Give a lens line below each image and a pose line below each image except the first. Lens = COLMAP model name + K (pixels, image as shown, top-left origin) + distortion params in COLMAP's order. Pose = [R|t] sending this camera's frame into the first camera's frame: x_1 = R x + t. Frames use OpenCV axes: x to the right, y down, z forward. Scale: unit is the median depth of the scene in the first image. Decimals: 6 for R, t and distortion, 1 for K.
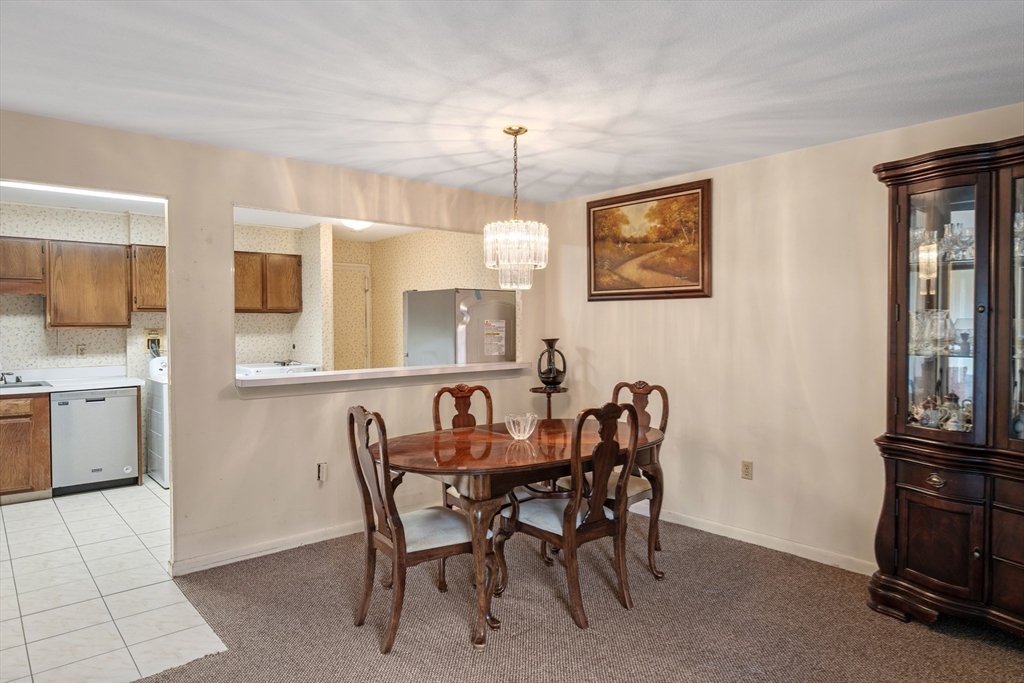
lens RADIAL K [[618.2, 0, 513.1], [0, 618.2, 336.0], [0, 0, 1]] dist [0.000044, 0.001330]
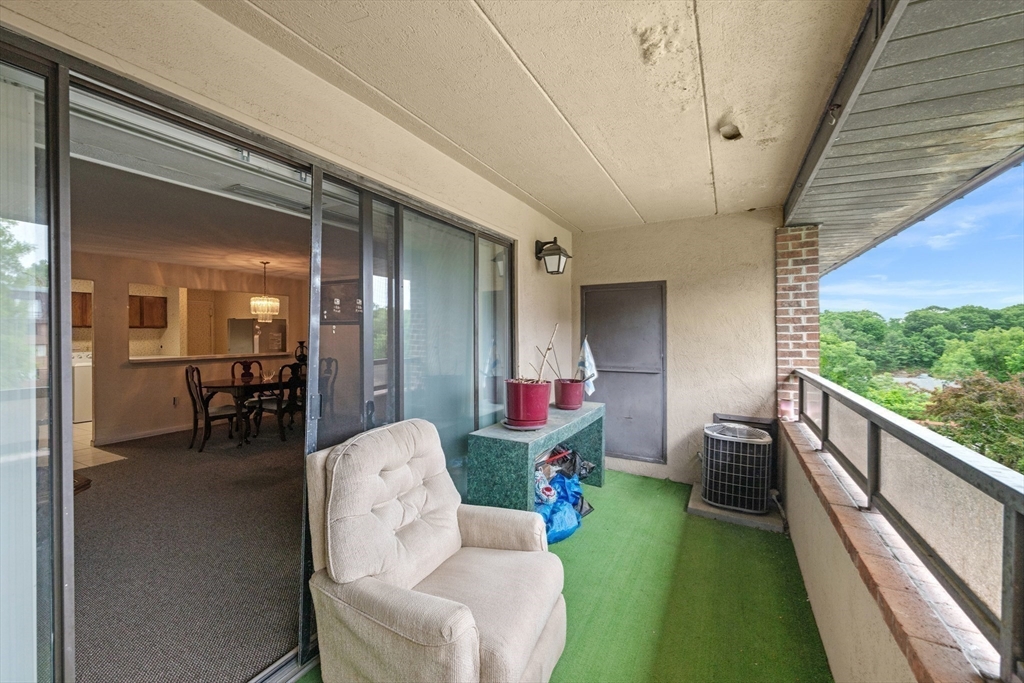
lens RADIAL K [[400.9, 0, 504.9], [0, 400.9, 332.8], [0, 0, 1]] dist [-0.000519, -0.000098]
pose [[0.934154, 0.001554, 0.356867, 0.263156], [0.005104, 0.999830, -0.017714, 0.003799], [-0.356834, 0.018369, 0.933987, -0.723668]]
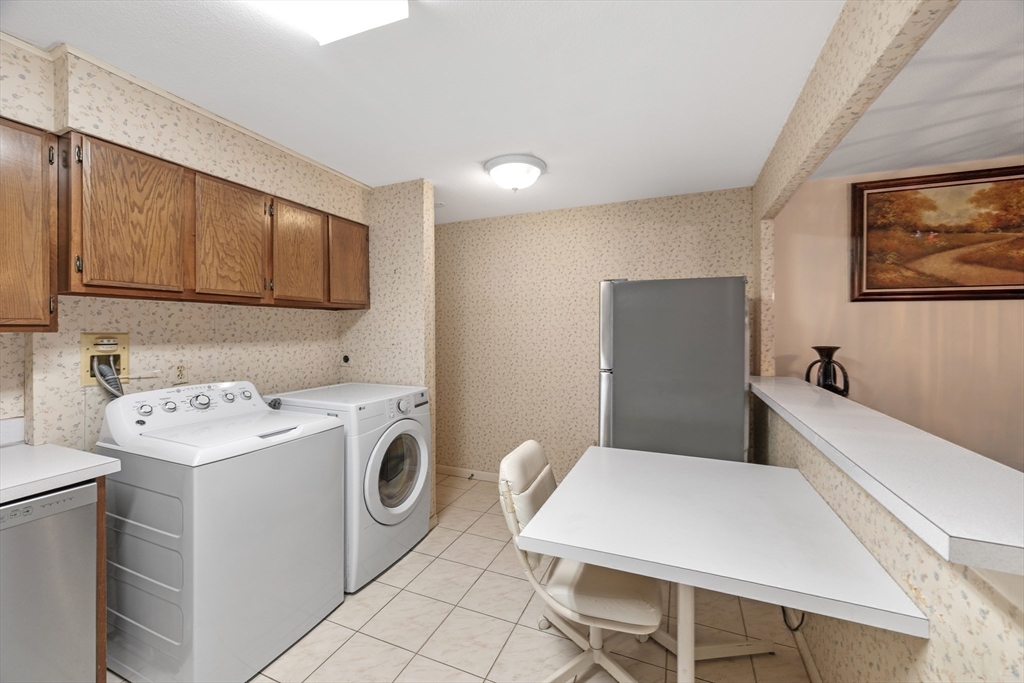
lens RADIAL K [[400.9, 0, 513.1], [0, 400.9, 329.3], [0, 0, 1]] dist [-0.000519, -0.000098]
pose [[0.898646, 0.005083, 0.438645, -0.596365], [0.002900, 0.999842, -0.017528, -0.011450], [-0.438665, 0.017024, 0.898489, 0.805771]]
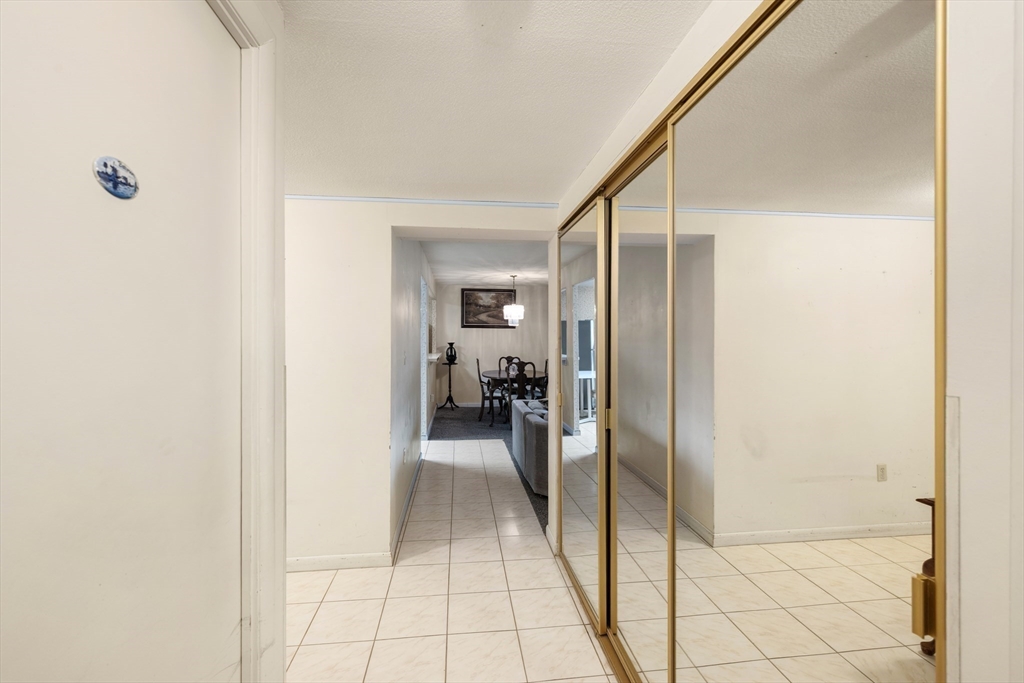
lens RADIAL K [[433.8, 0, 510.4], [0, 433.8, 339.5], [0, 0, 1]] dist [-0.001631, 0.000192]
pose [[0.560695, 0.000758, 0.828022, -1.388099], [0.012250, 0.999883, -0.009210, 0.012228], [-0.827932, 0.015307, 0.560619, -0.174244]]
